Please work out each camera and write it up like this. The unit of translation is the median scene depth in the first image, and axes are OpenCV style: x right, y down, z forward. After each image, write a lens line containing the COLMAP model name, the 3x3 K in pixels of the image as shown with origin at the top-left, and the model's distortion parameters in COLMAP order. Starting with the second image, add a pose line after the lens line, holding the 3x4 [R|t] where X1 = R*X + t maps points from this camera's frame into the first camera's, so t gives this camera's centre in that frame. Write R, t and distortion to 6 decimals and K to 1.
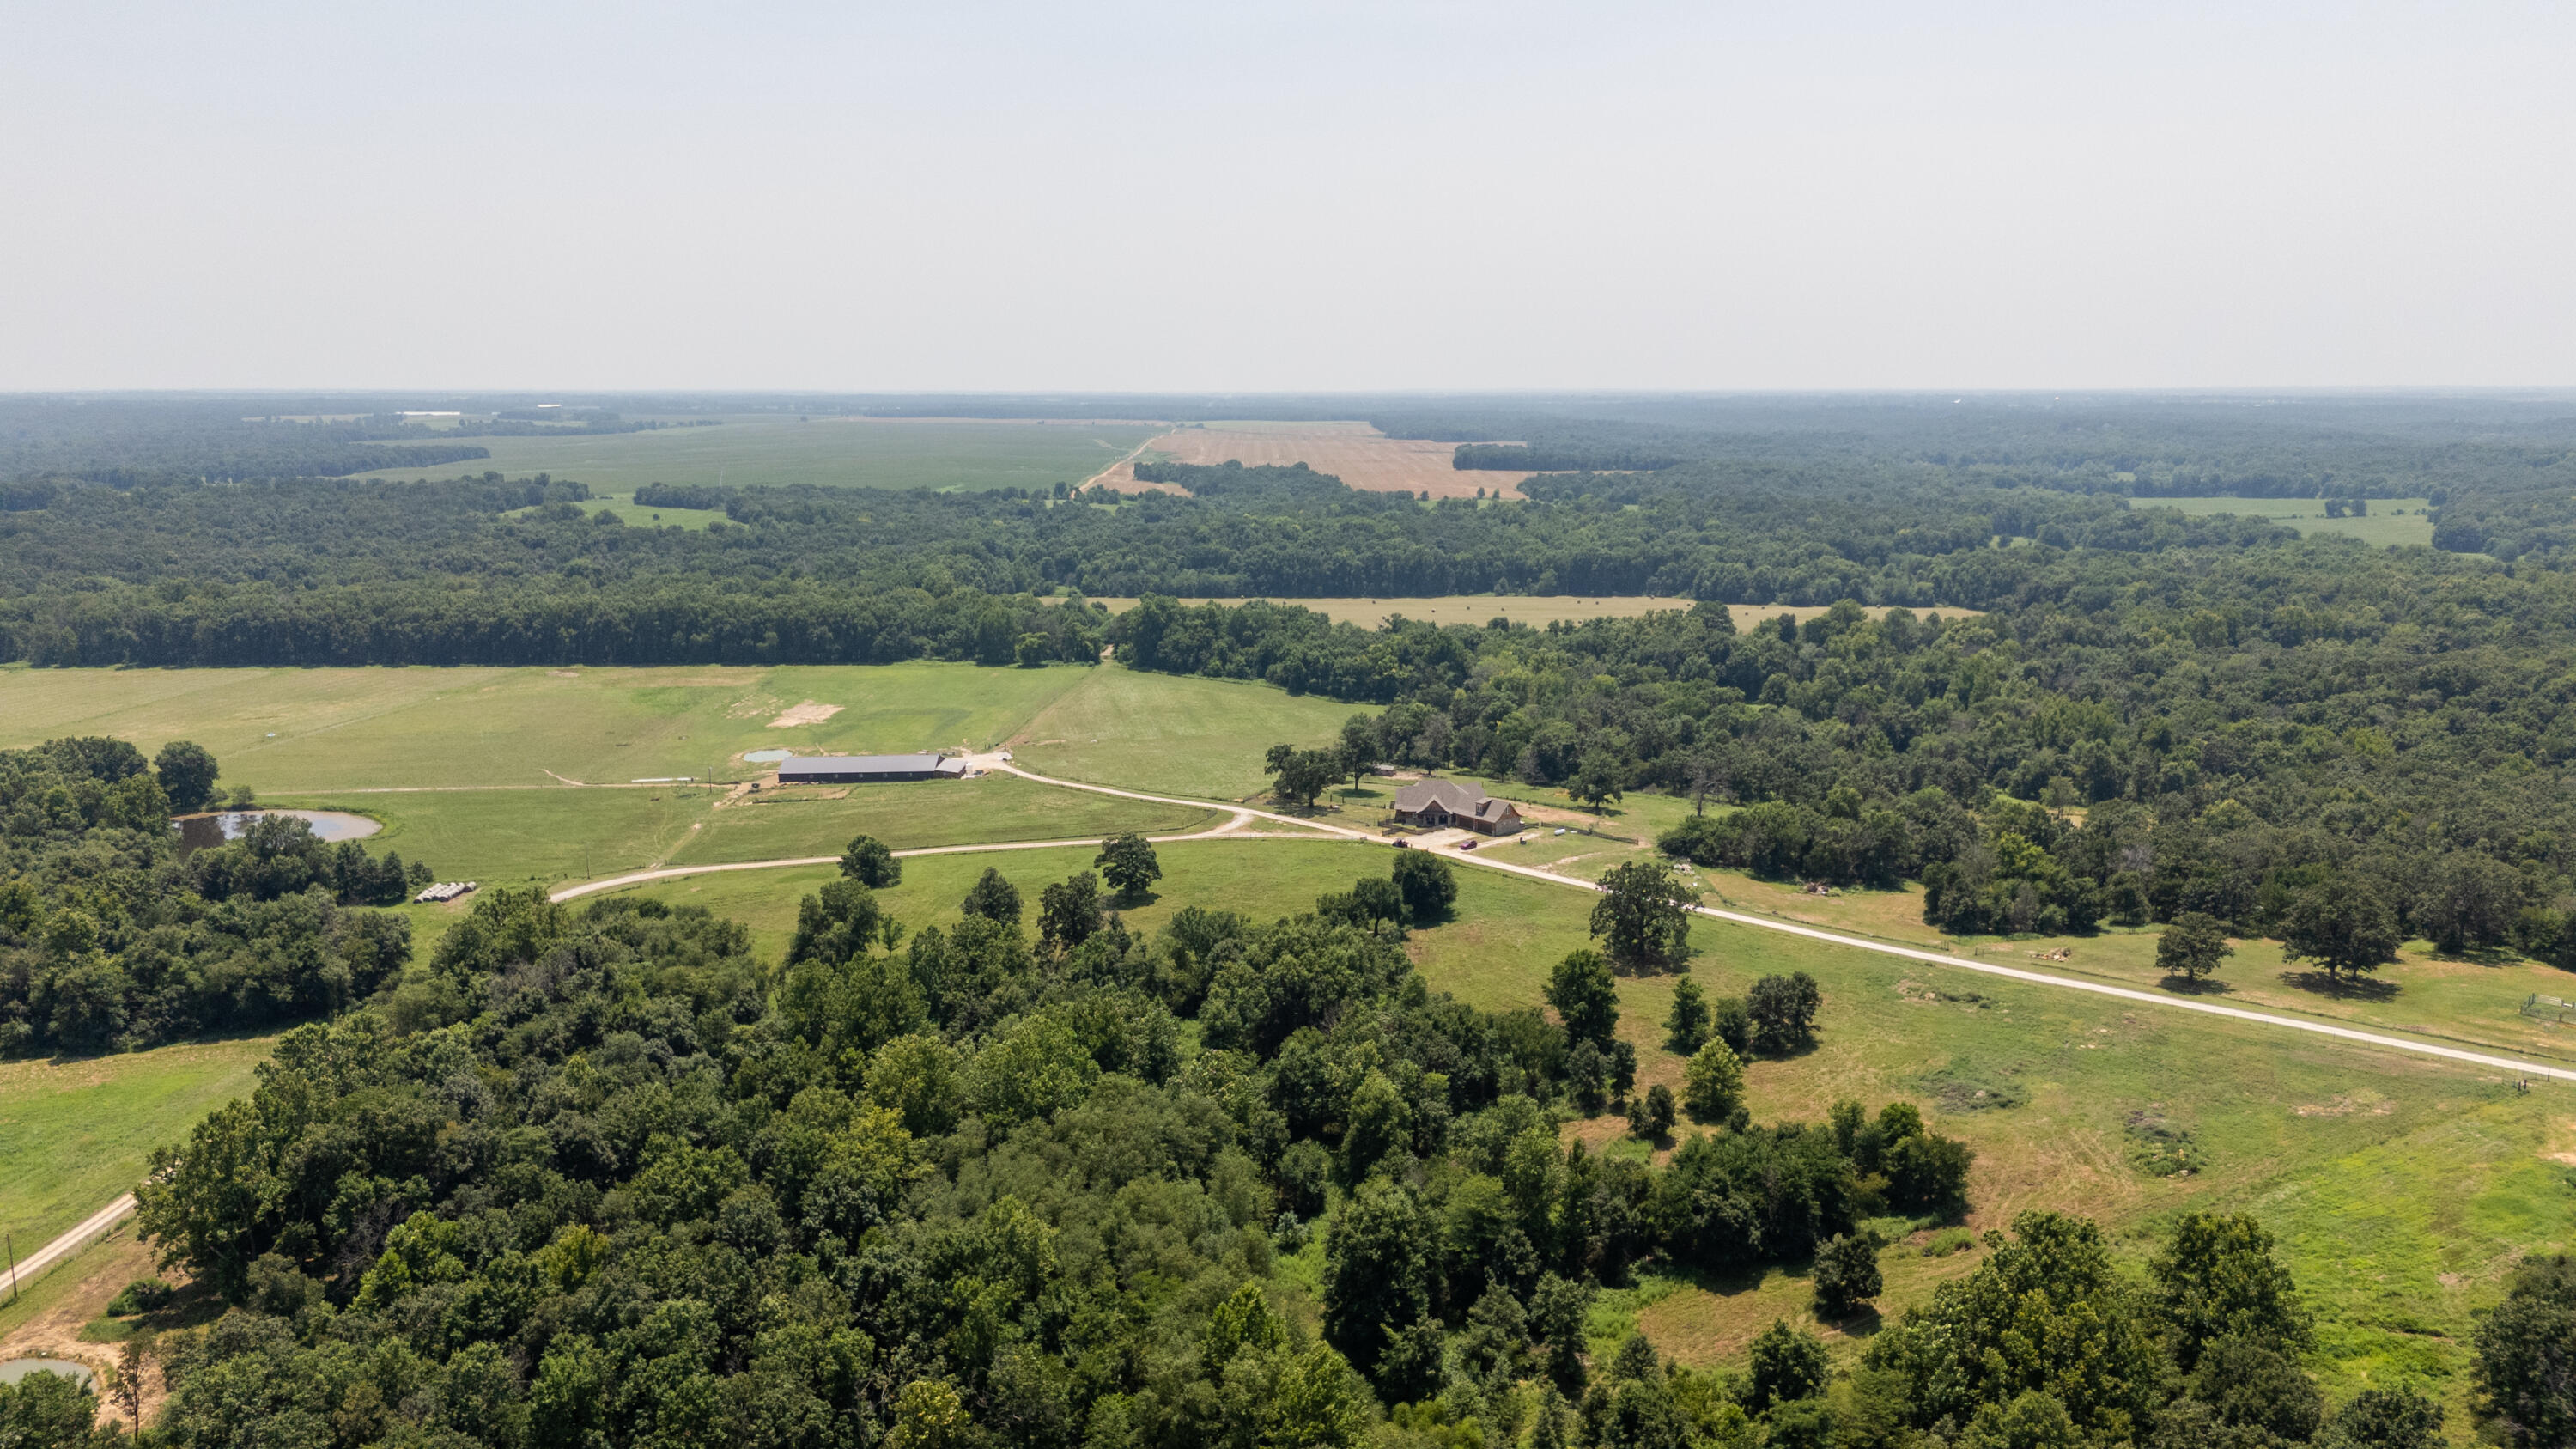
lens RADIAL K [[1889.5, 0, 1295.6], [0, 1889.5, 719.8], [0, 0, 1]] dist [0.077921, -0.080862]
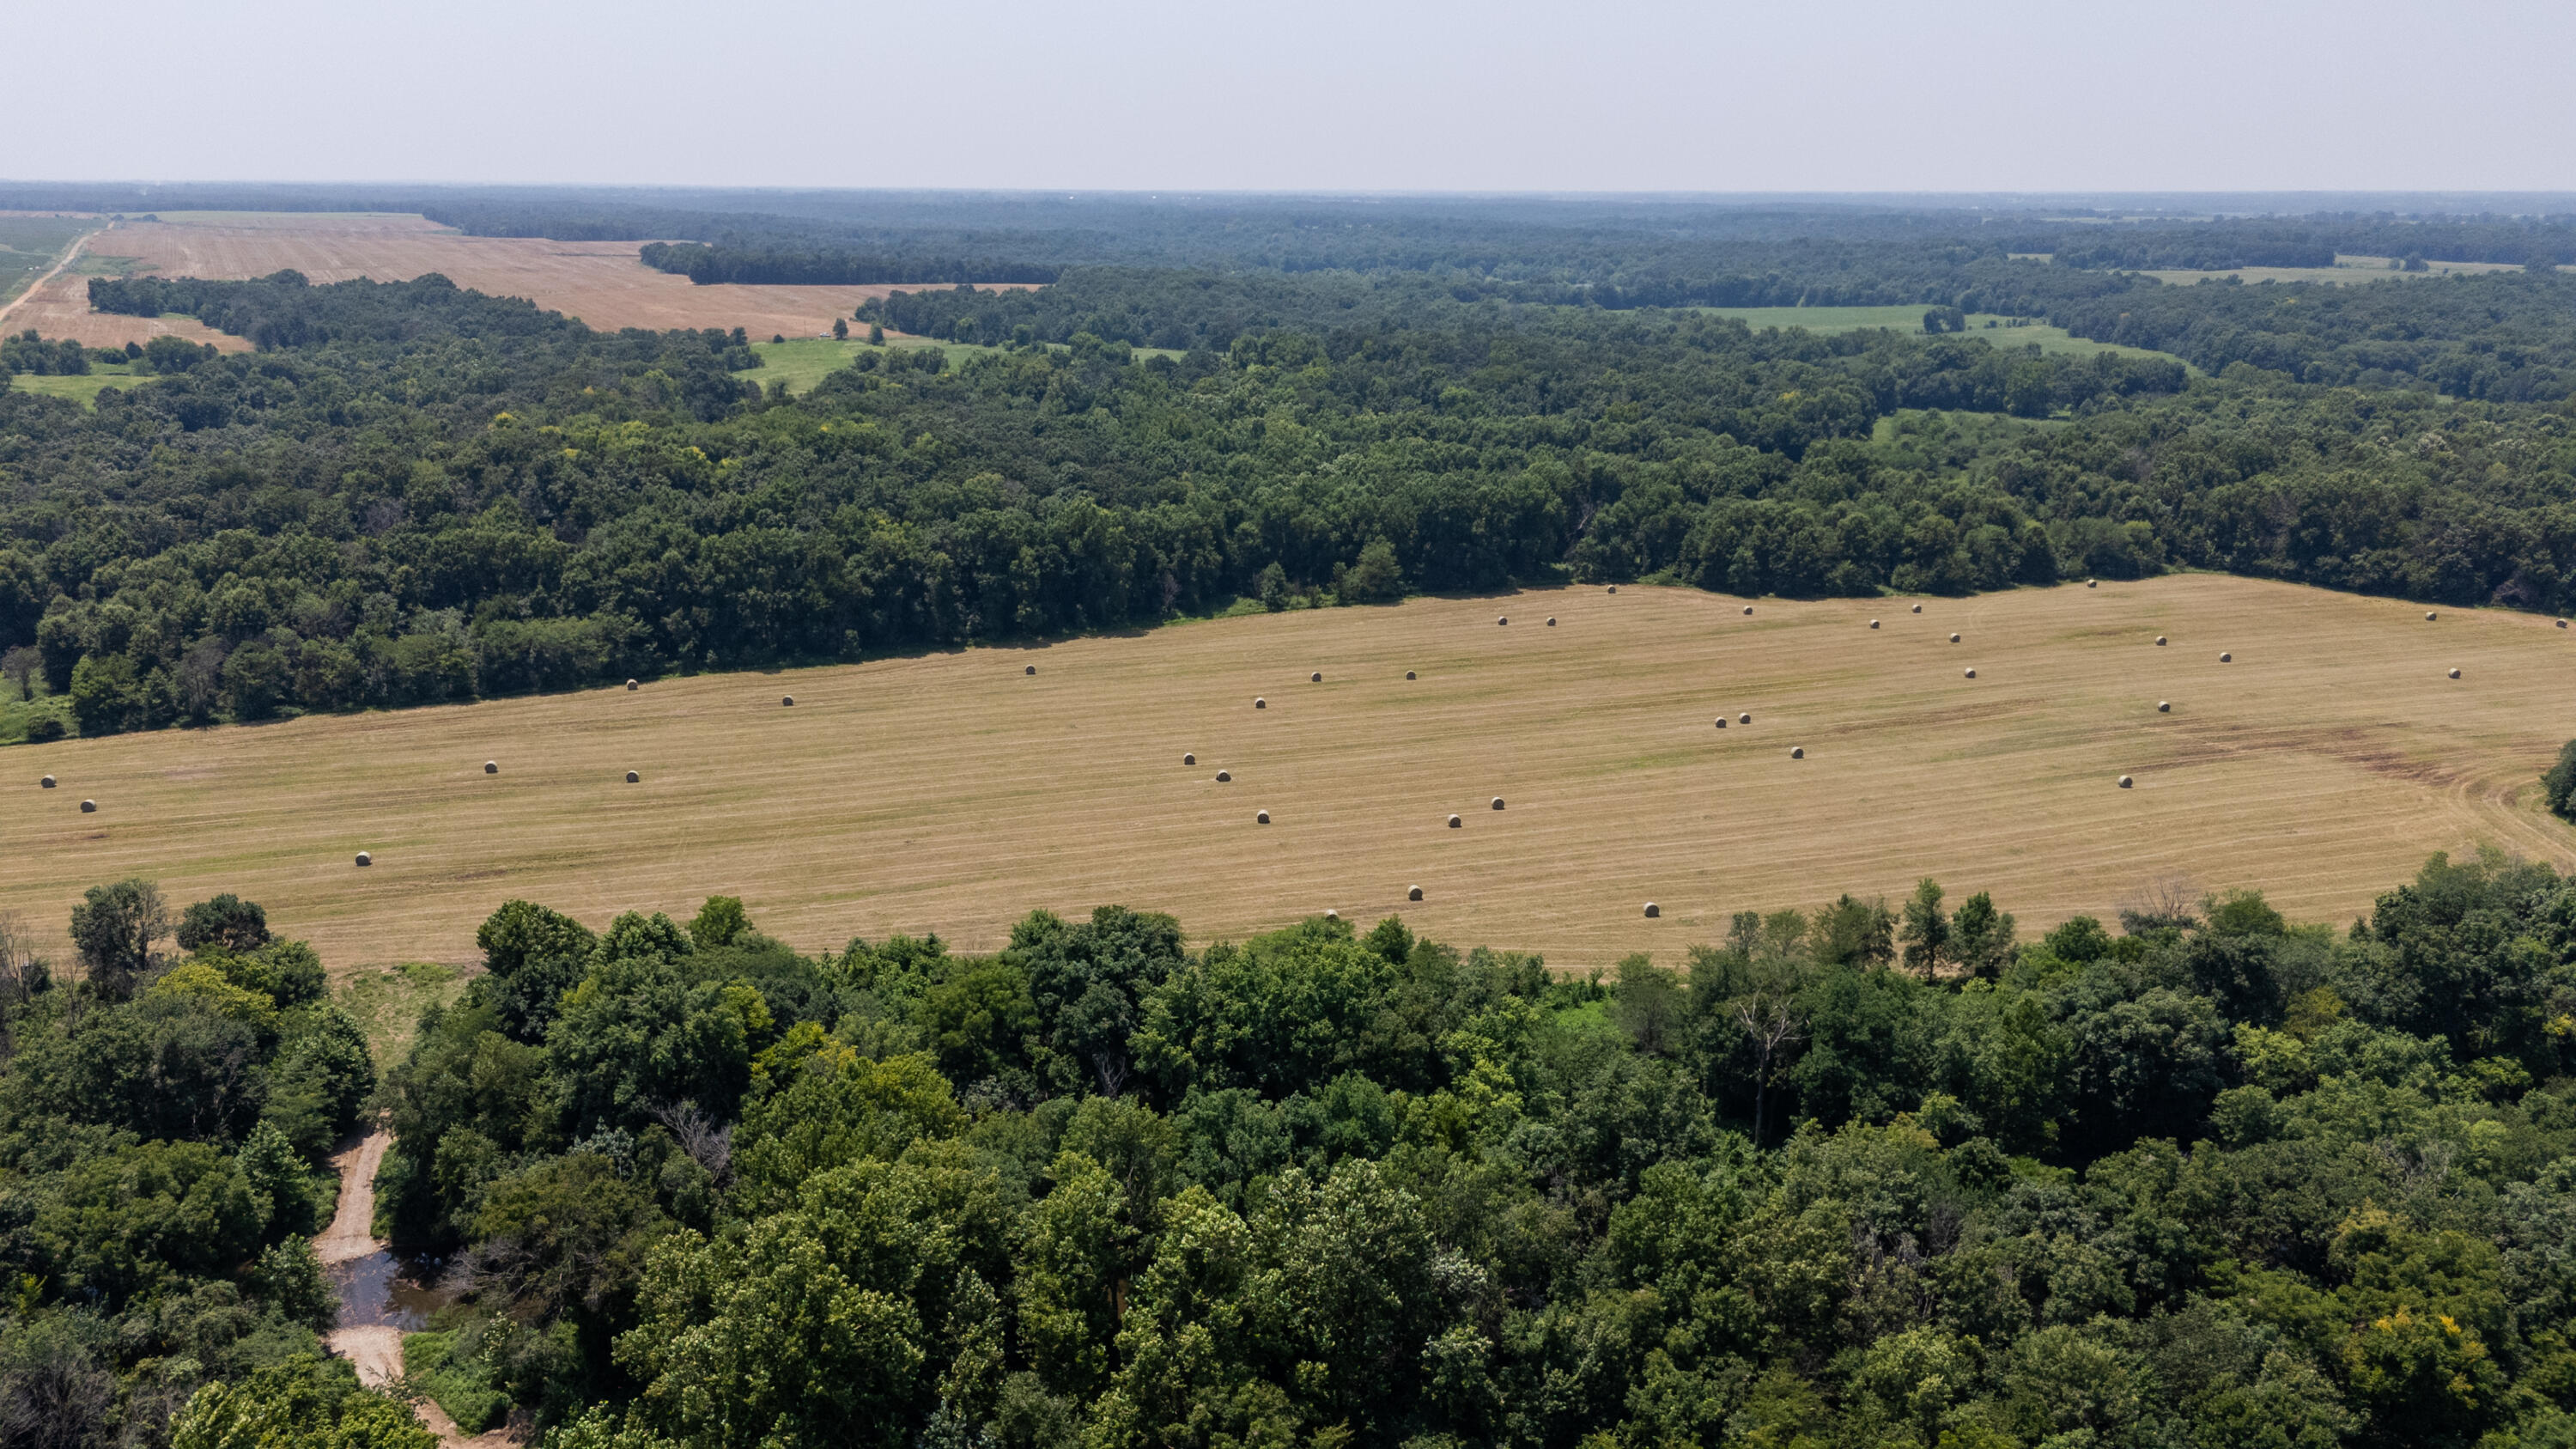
lens RADIAL K [[1889.5, 0, 1295.8], [0, 1889.5, 728.0], [0, 0, 1]] dist [0.077921, -0.080862]
pose [[0.883813, -0.123357, 0.451285, -0.053684], [0.076101, 0.989672, 0.121485, -0.060915], [-0.461610, -0.073027, 0.884072, 0.425926]]
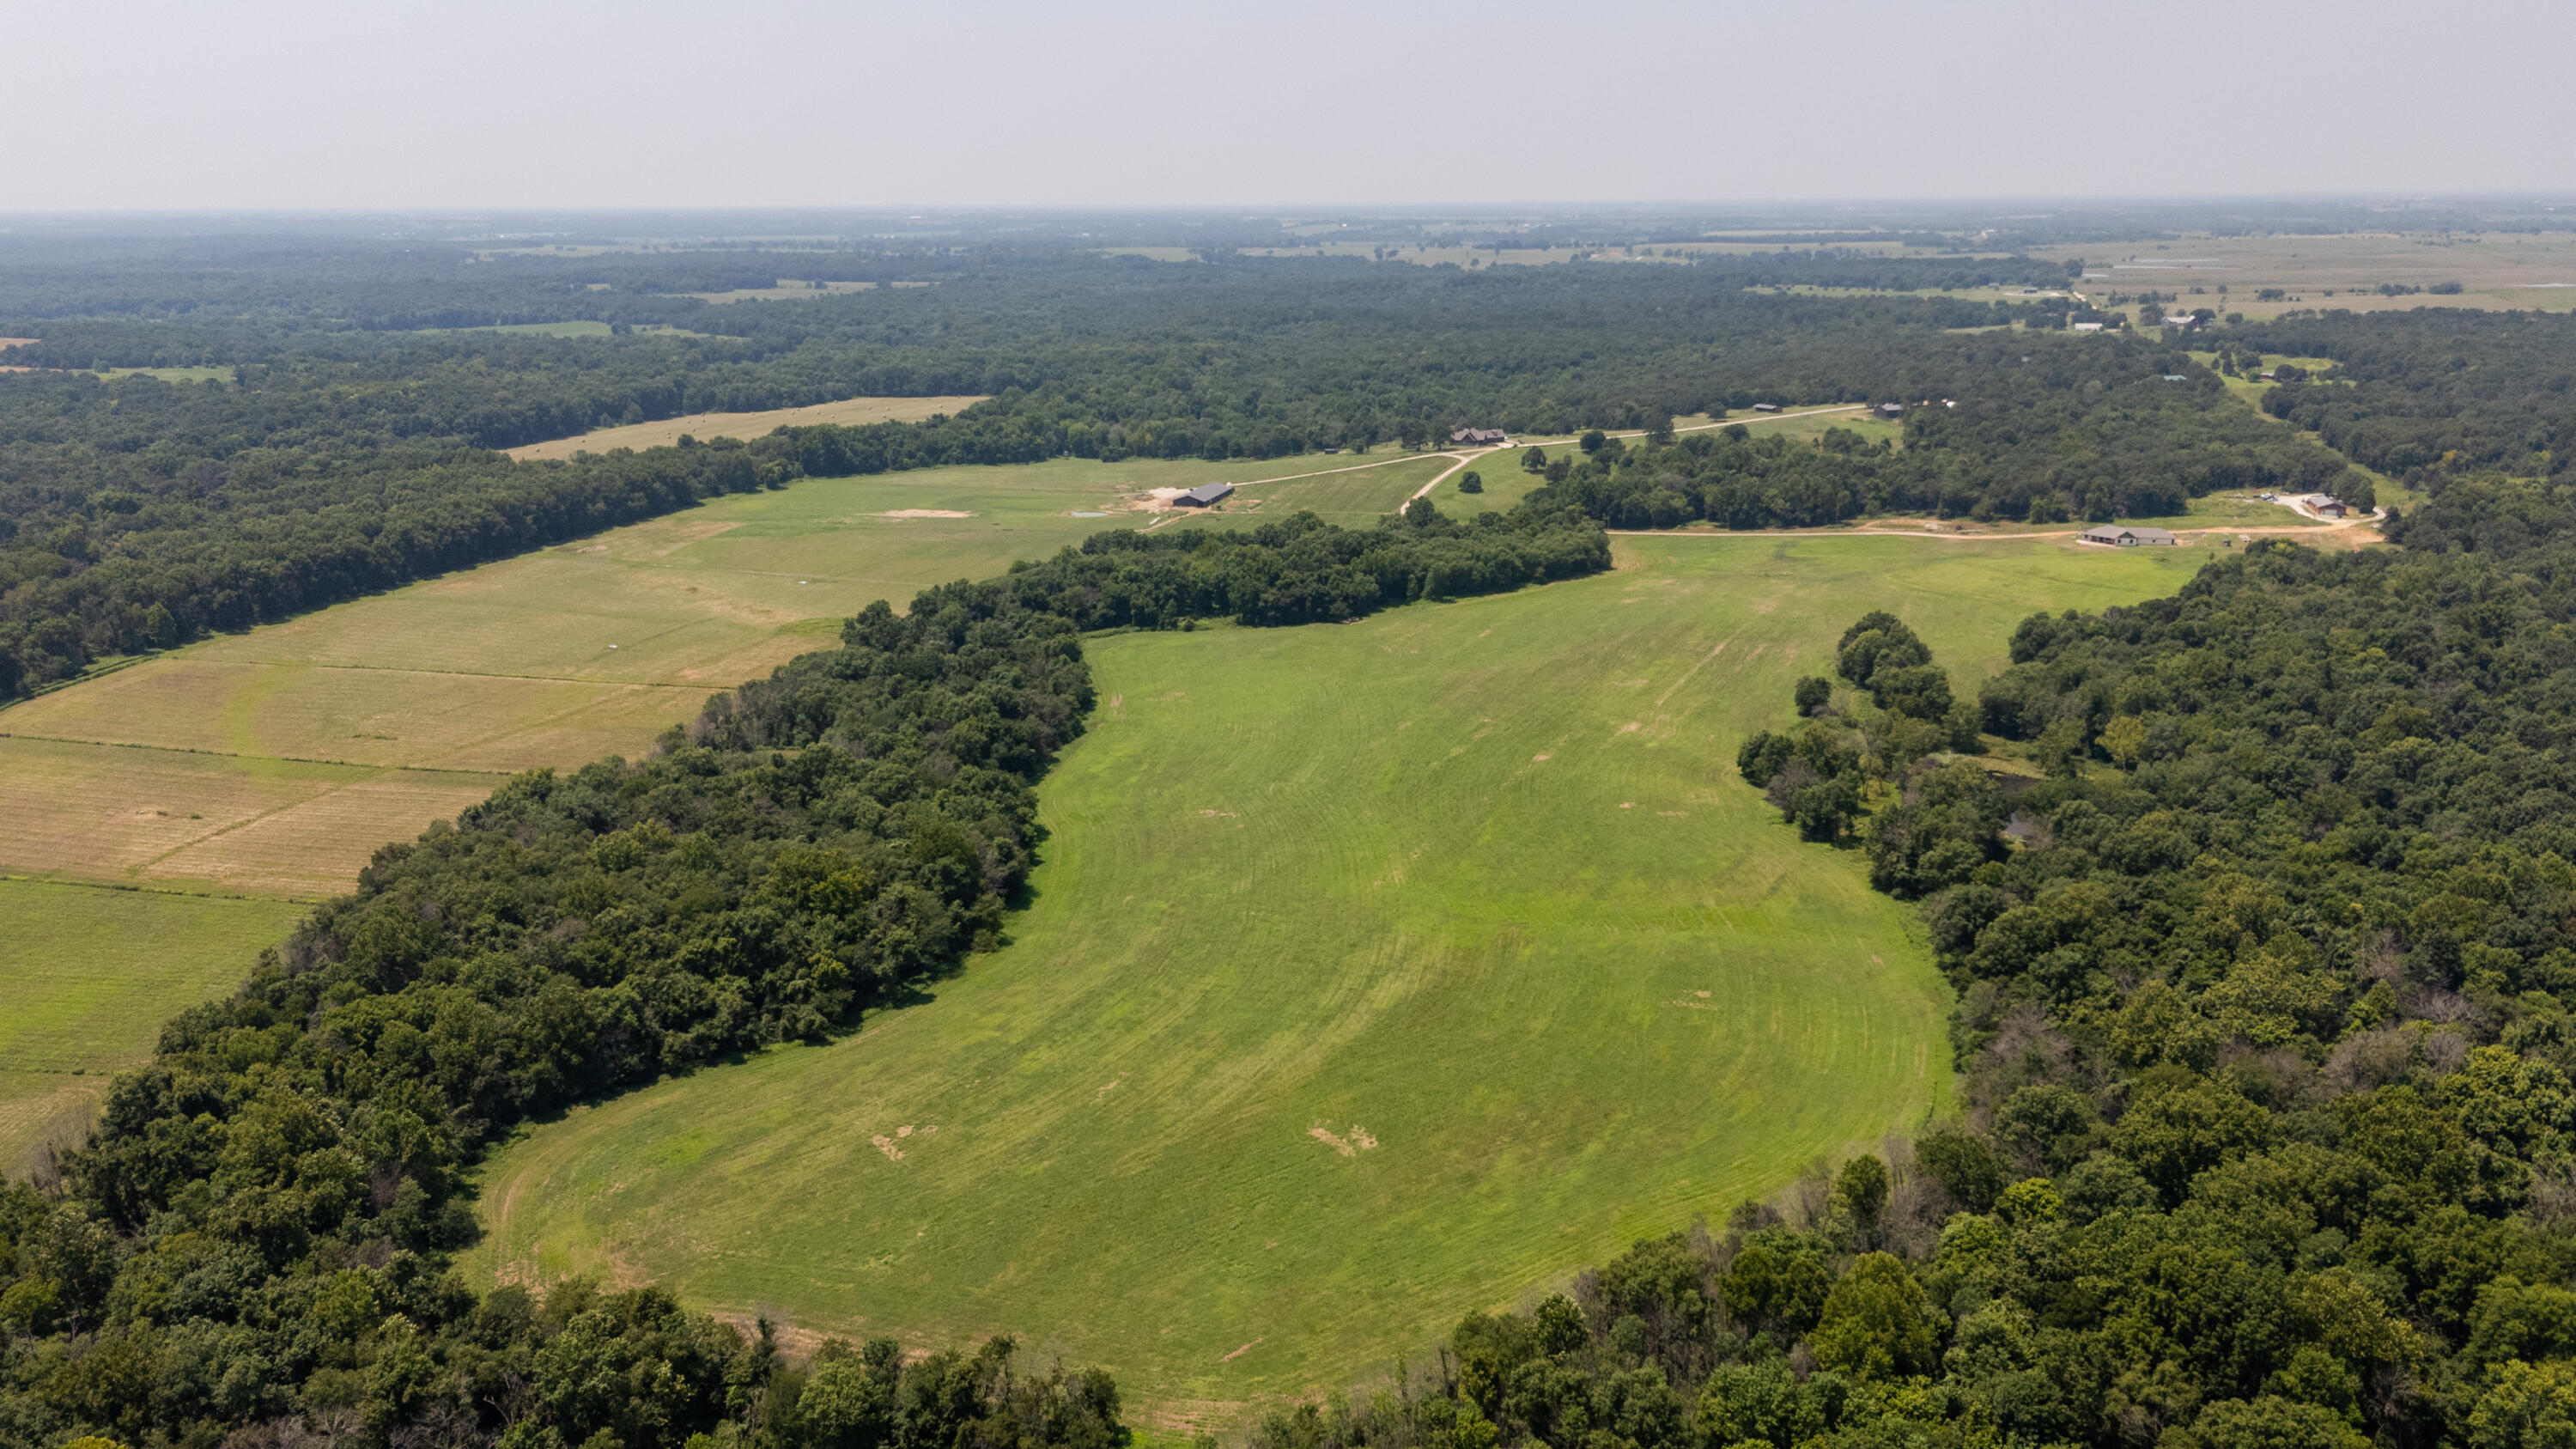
lens RADIAL K [[1889.5, 0, 1293.5], [0, 1889.5, 739.3], [0, 0, 1]] dist [0.077921, -0.080862]
pose [[0.284723, -0.265977, 0.920972, -0.664913], [0.175891, 0.958921, 0.222560, -0.047185], [-0.942335, 0.098623, 0.319810, 0.129112]]
